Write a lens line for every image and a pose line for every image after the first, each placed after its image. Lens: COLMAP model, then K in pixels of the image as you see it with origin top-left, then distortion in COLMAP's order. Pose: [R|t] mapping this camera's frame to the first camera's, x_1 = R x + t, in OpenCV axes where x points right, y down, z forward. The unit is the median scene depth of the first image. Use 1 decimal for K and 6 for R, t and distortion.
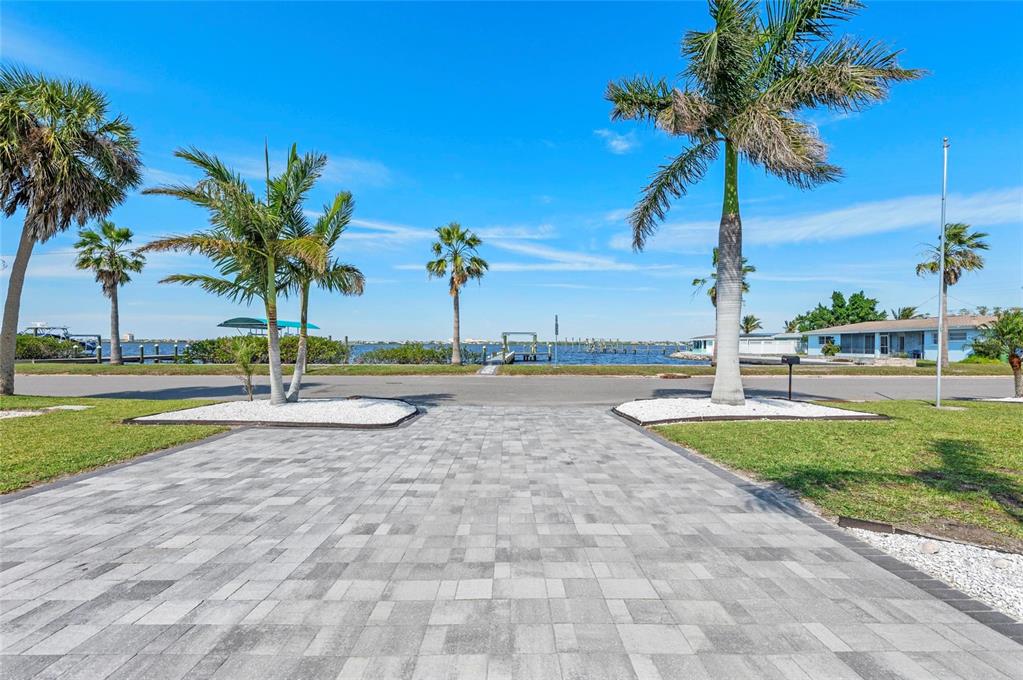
lens RADIAL K [[400.9, 0, 508.9], [0, 400.9, 343.3], [0, 0, 1]] dist [0.013377, -0.005166]
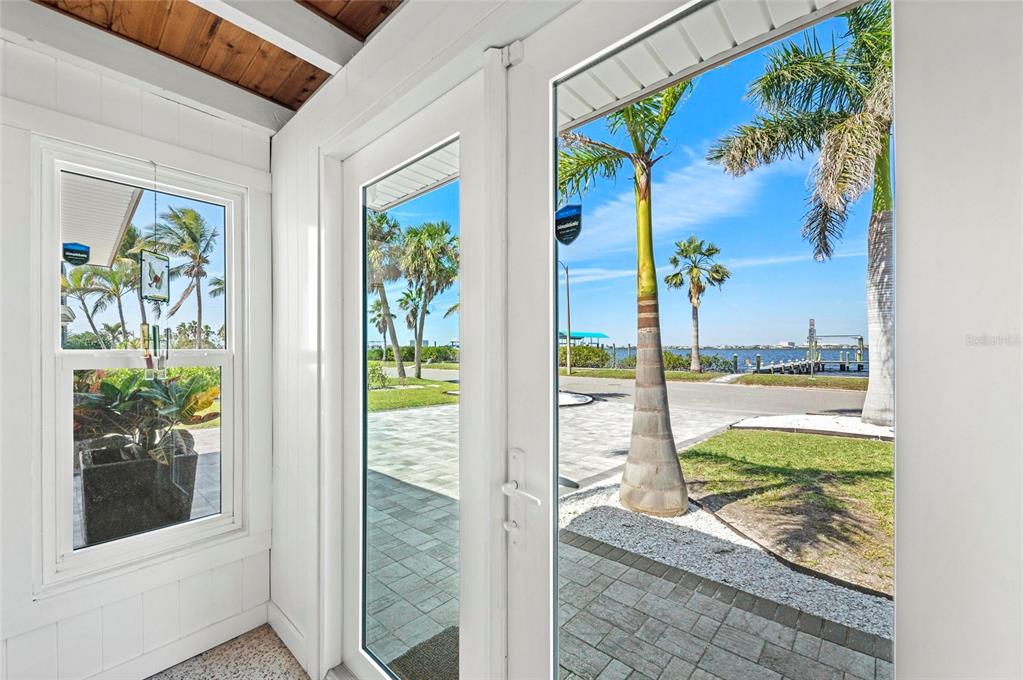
lens RADIAL K [[400.9, 0, 518.2], [0, 400.9, 349.3], [0, 0, 1]] dist [0.013377, -0.005166]
pose [[0.743919, -0.004611, -0.668254, 0.318863], [0.006441, 0.999979, 0.000270, -0.012763], [0.668239, -0.004505, 0.743933, -0.123132]]
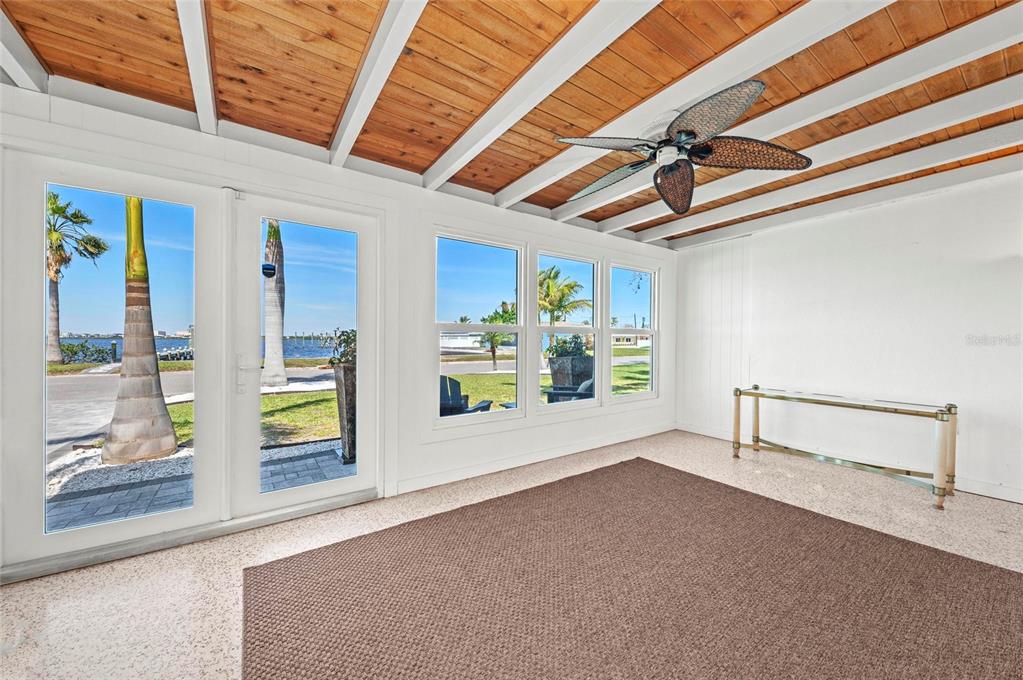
lens RADIAL K [[388.2, 0, 510.9], [0, 388.2, 342.2], [0, 0, 1]] dist [0.007053, -0.003872]
pose [[0.824283, -0.001277, 0.566177, 0.273673], [-0.004228, 0.999956, 0.008410, -0.002369], [-0.566162, -0.009326, 0.824241, -0.275703]]
